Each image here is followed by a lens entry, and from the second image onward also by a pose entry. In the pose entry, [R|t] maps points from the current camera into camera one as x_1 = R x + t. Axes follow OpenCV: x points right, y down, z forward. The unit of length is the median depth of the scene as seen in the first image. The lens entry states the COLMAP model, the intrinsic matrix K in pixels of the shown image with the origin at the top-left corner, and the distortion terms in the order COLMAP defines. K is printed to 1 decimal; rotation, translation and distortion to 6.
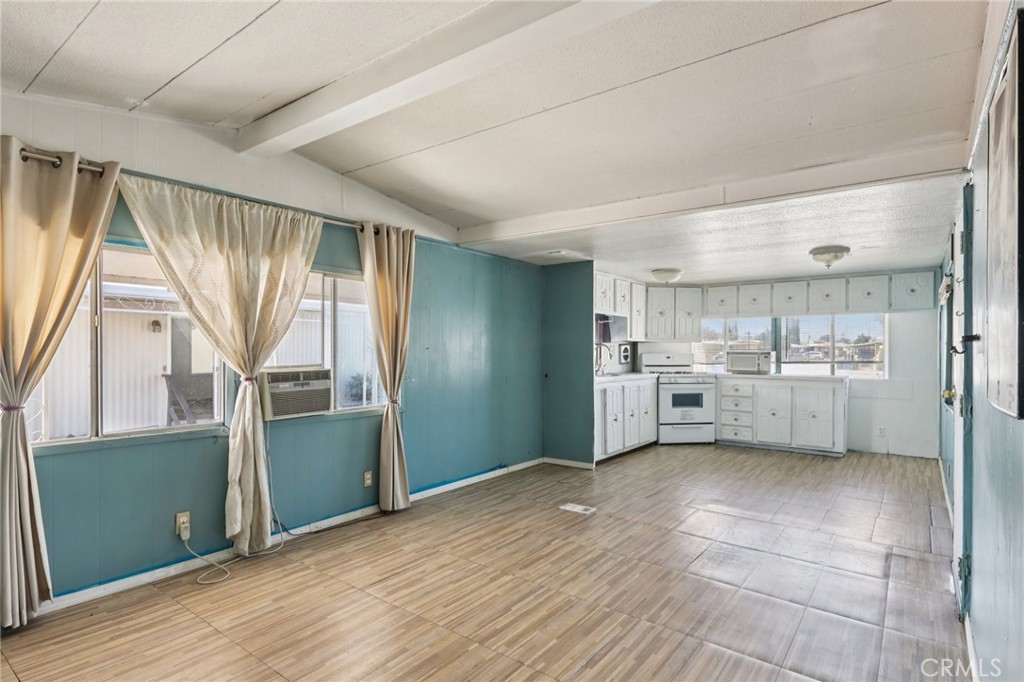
lens RADIAL K [[526.2, 0, 516.4], [0, 526.2, 350.4], [0, 0, 1]] dist [-0.002281, 0.000216]
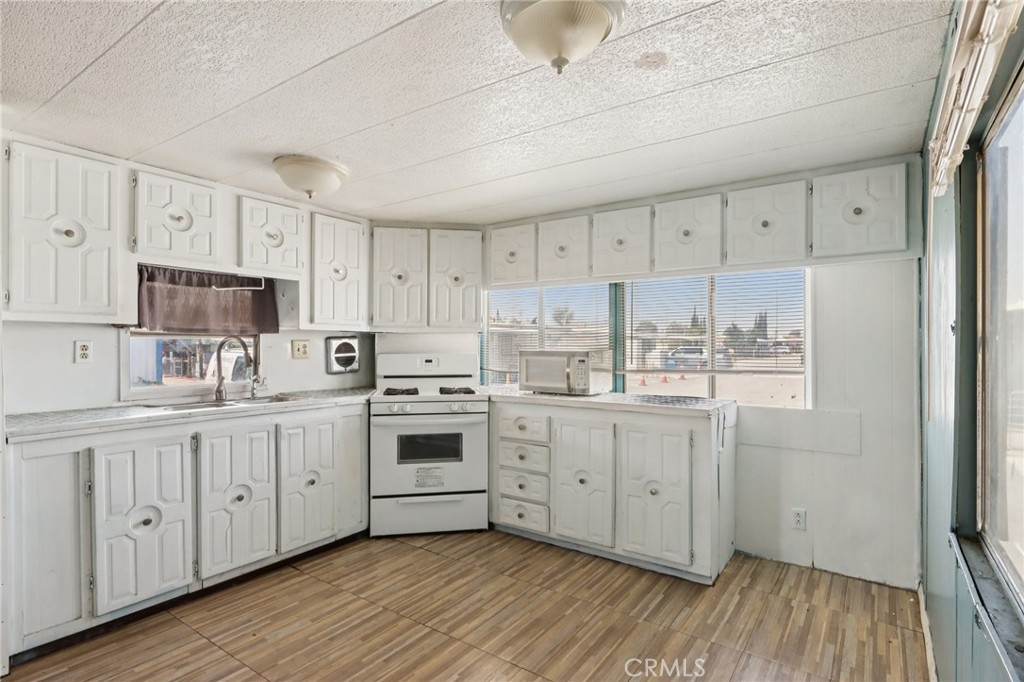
lens RADIAL K [[526.2, 0, 507.4], [0, 526.2, 339.6], [0, 0, 1]] dist [-0.002281, 0.000216]
pose [[0.998513, 0.000204, 0.054516, 0.372676], [0.000617, 0.999886, -0.015056, -0.000752], [-0.054513, 0.015067, 0.998399, 0.493856]]
